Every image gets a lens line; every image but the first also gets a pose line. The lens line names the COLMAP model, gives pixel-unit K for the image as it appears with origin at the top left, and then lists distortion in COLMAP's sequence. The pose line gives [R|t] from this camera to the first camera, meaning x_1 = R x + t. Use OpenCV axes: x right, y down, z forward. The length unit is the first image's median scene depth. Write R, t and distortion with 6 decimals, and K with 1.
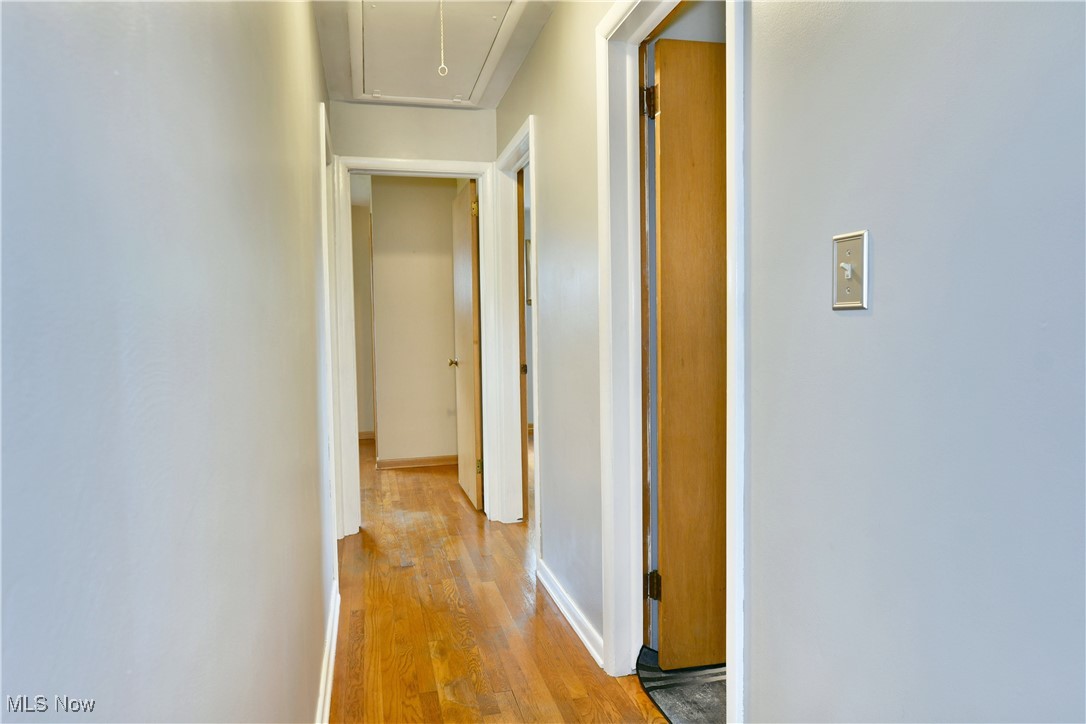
lens RADIAL K [[671.4, 0, 541.7], [0, 671.4, 362.5], [0, 0, 1]] dist [-0.018111, -0.000959]
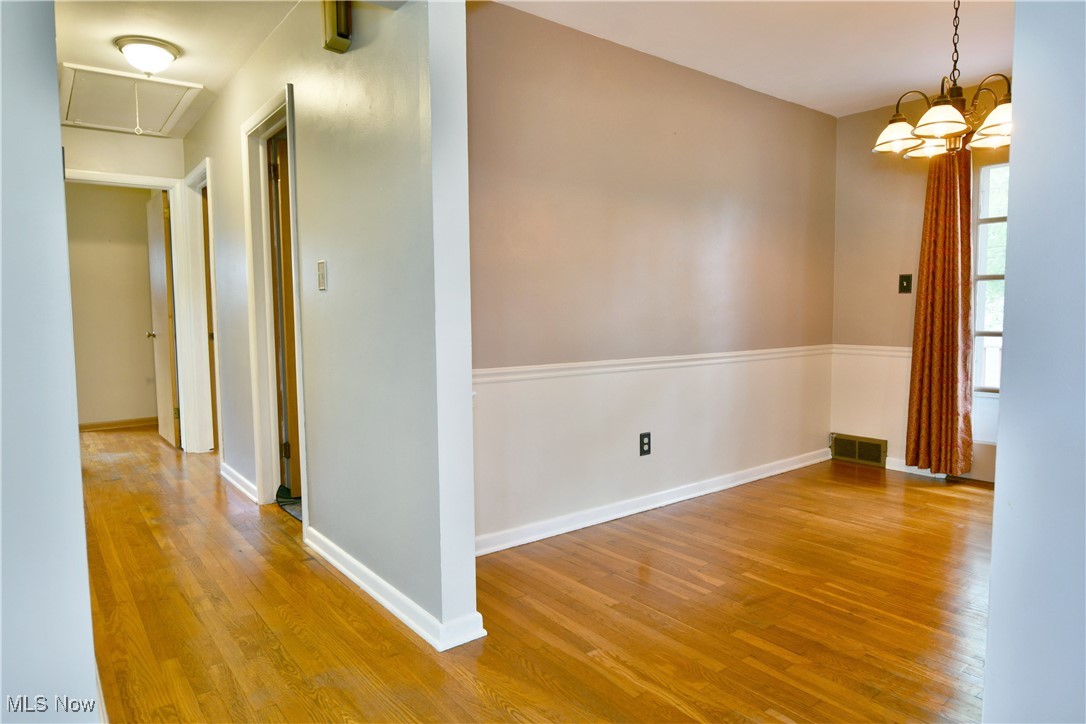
lens RADIAL K [[671.4, 0, 547.2], [0, 671.4, 359.0], [0, 0, 1]] dist [-0.018111, -0.000959]
pose [[0.918846, -0.024846, 0.393833, 0.066995], [0.018930, 0.999642, 0.018899, 0.045677], [-0.394161, -0.009910, 0.918988, -0.518670]]
